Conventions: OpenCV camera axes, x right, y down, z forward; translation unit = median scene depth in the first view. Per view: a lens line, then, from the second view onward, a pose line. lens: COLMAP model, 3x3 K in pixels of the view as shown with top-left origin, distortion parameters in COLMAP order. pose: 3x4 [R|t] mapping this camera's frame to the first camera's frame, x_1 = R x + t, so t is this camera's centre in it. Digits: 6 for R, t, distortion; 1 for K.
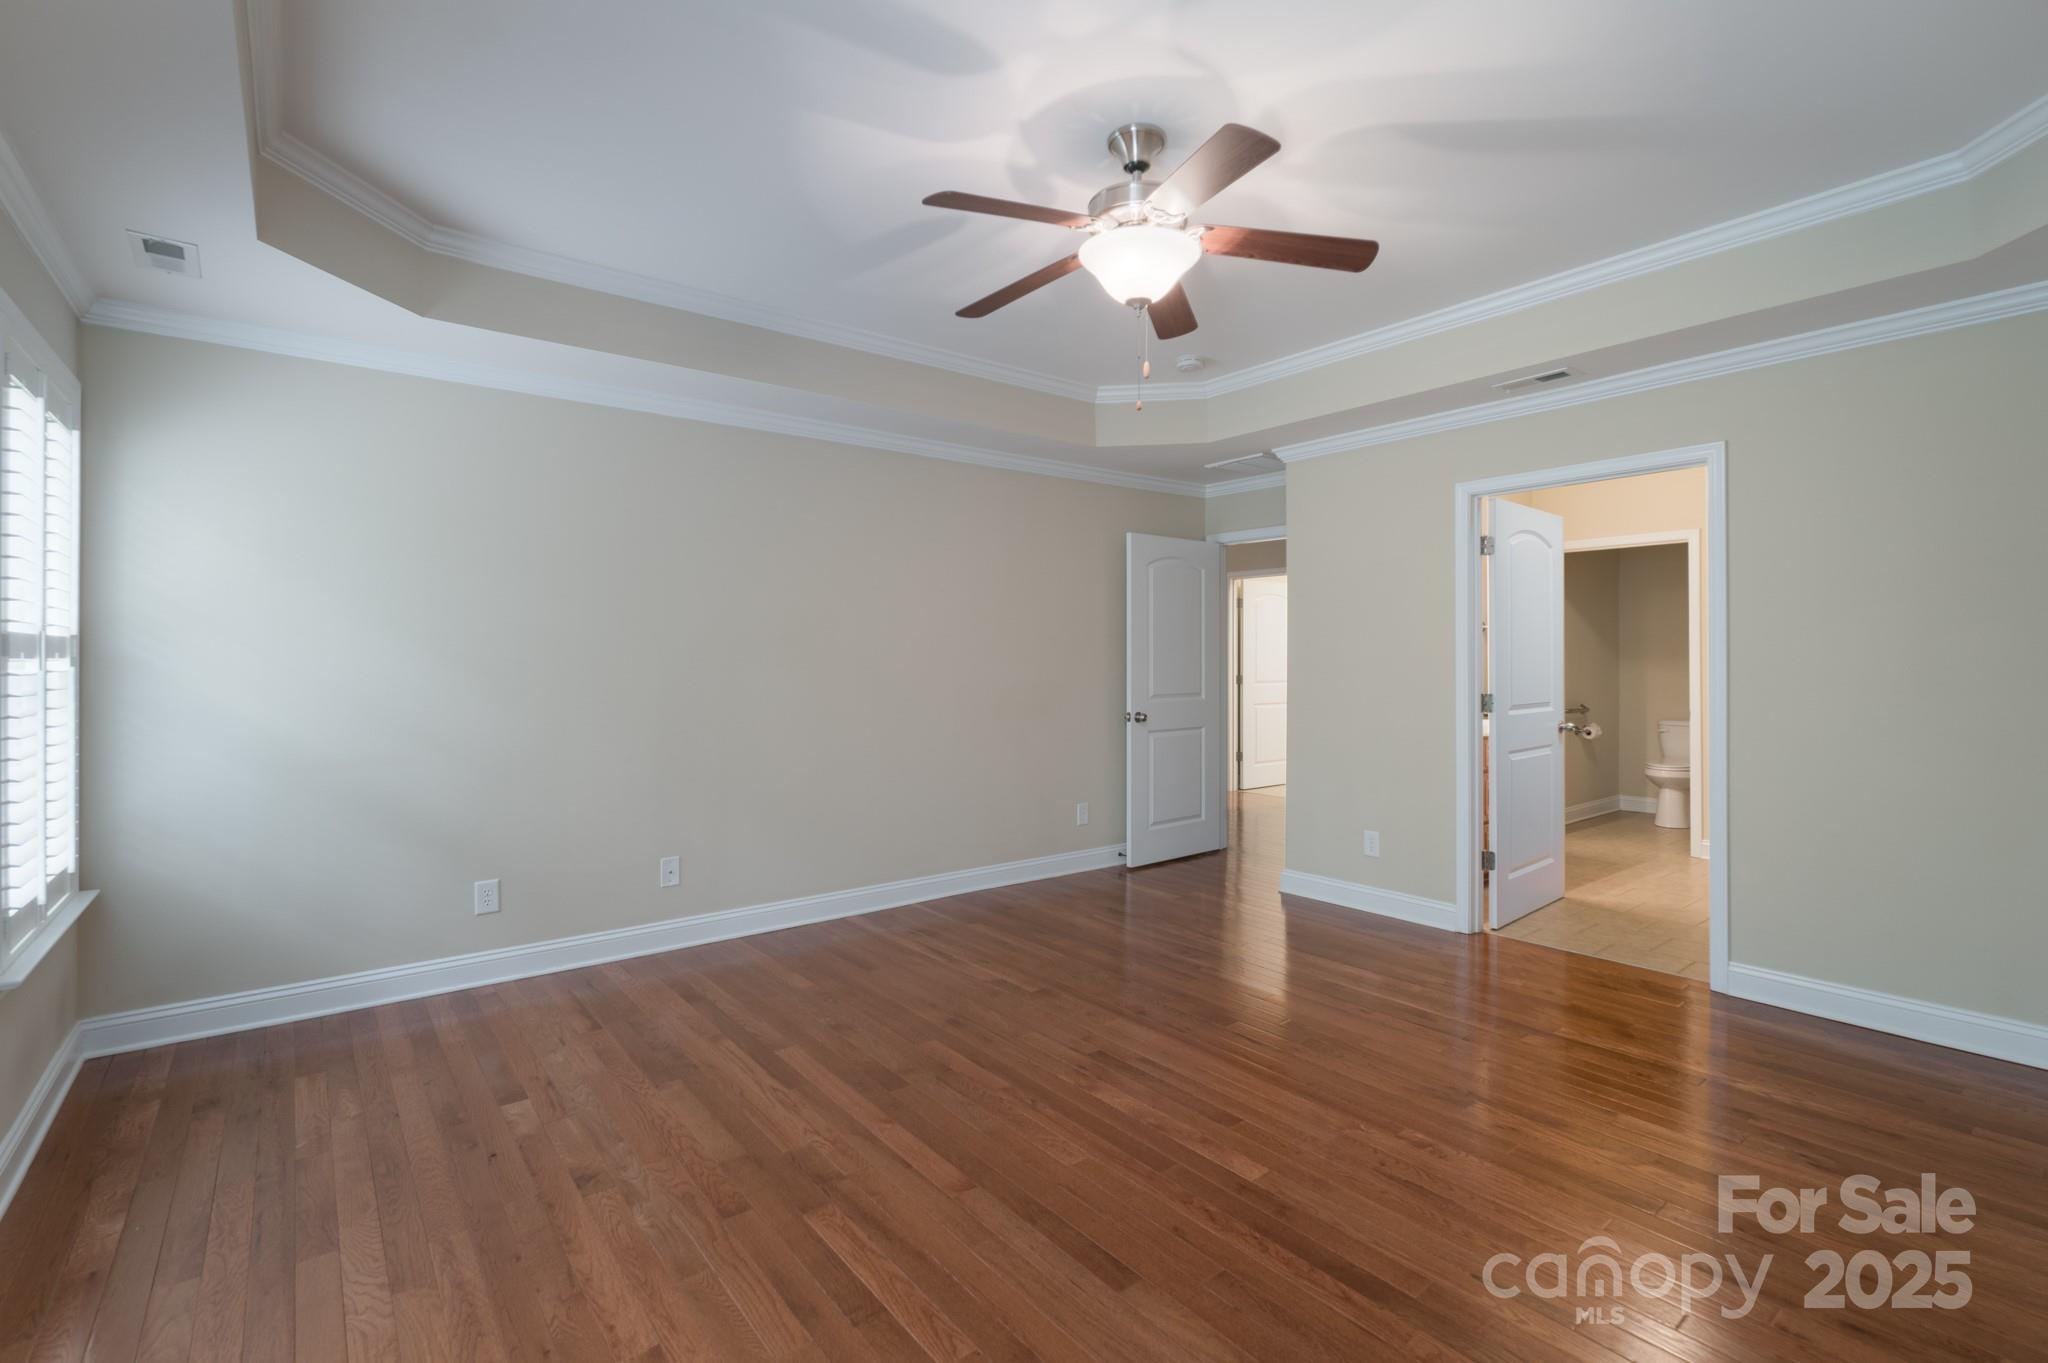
lens RADIAL K [[932.4, 0, 1022.3], [0, 932.4, 671.6], [0, 0, 1]] dist [-0.005117, 0.001849]
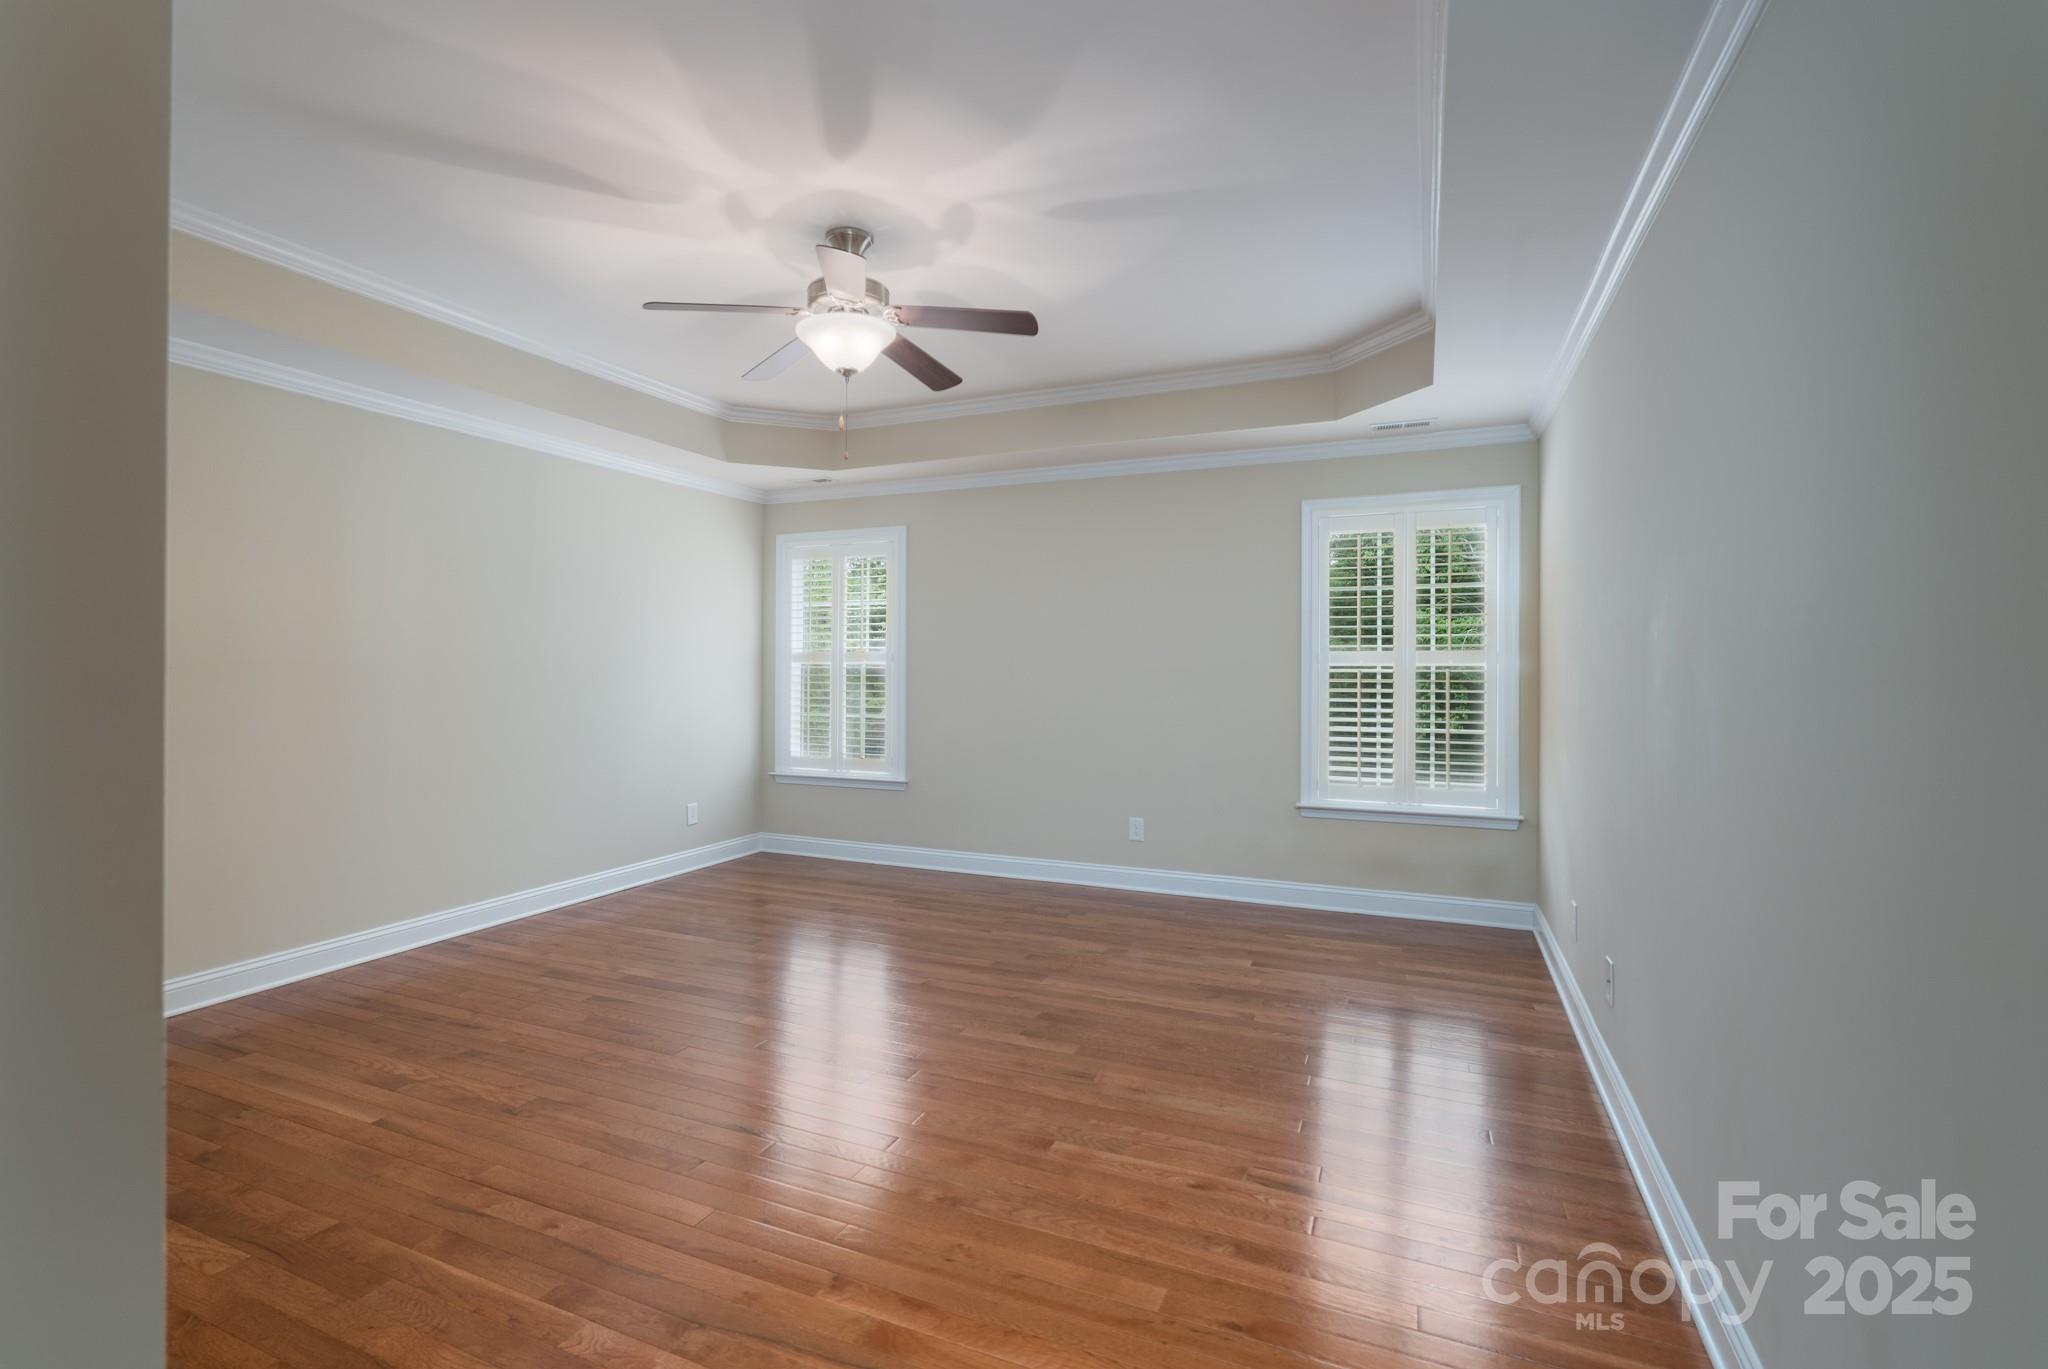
lens RADIAL K [[932.4, 0, 1021.6], [0, 932.4, 669.2], [0, 0, 1]] dist [-0.005117, 0.001849]
pose [[-0.881143, -0.000871, -0.472849, 0.489268], [-0.008027, 0.999882, 0.013118, -0.024244], [0.472782, 0.015354, -0.881046, 2.152038]]
